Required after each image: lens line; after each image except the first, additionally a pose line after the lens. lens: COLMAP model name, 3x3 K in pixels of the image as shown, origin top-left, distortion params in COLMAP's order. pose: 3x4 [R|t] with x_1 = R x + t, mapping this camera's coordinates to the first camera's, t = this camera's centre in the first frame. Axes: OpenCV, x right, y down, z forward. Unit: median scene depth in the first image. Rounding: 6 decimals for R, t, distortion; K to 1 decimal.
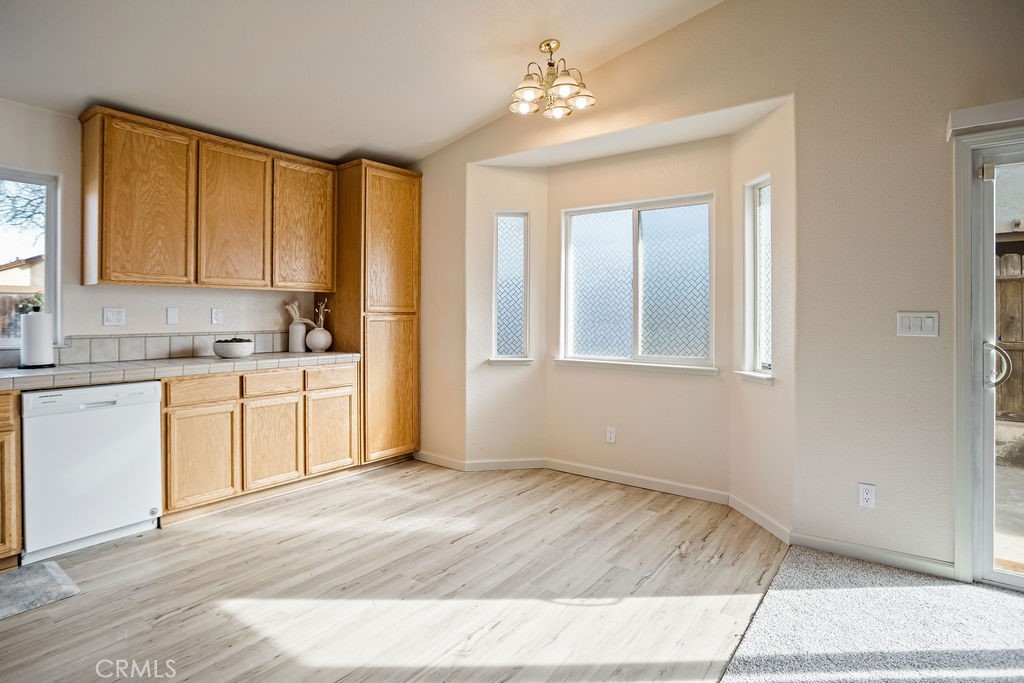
lens RADIAL K [[537.5, 0, 506.1], [0, 537.5, 311.2], [0, 0, 1]] dist [-0.057640, 0.023584]
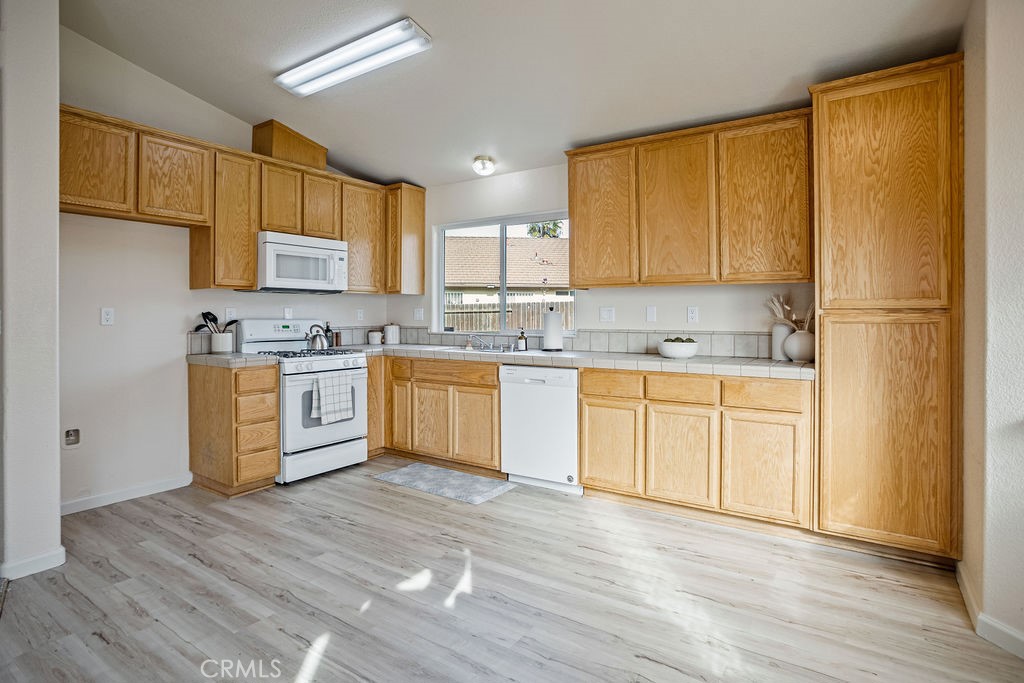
lens RADIAL K [[546.3, 0, 501.9], [0, 546.3, 309.0], [0, 0, 1]] dist [-0.050706, 0.015792]
pose [[0.045697, -0.008164, -0.998922, 0.439058], [0.006382, 0.999949, -0.007880, 0.004998], [0.998935, -0.006015, 0.045746, 0.622451]]
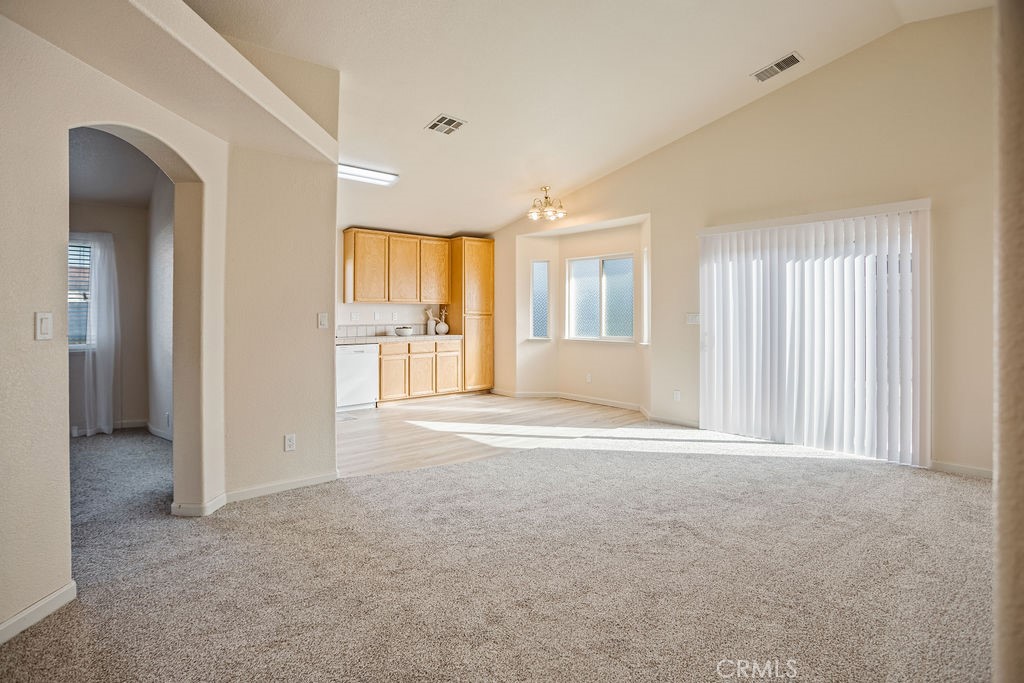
lens RADIAL K [[503.9, 0, 507.8], [0, 503.9, 305.0], [0, 0, 1]] dist [-0.050643, 0.020028]
pose [[0.981018, -0.008477, -0.193730, 0.278605], [0.005463, 0.999856, -0.016086, -0.001277], [0.193838, 0.014722, 0.980923, -0.872387]]
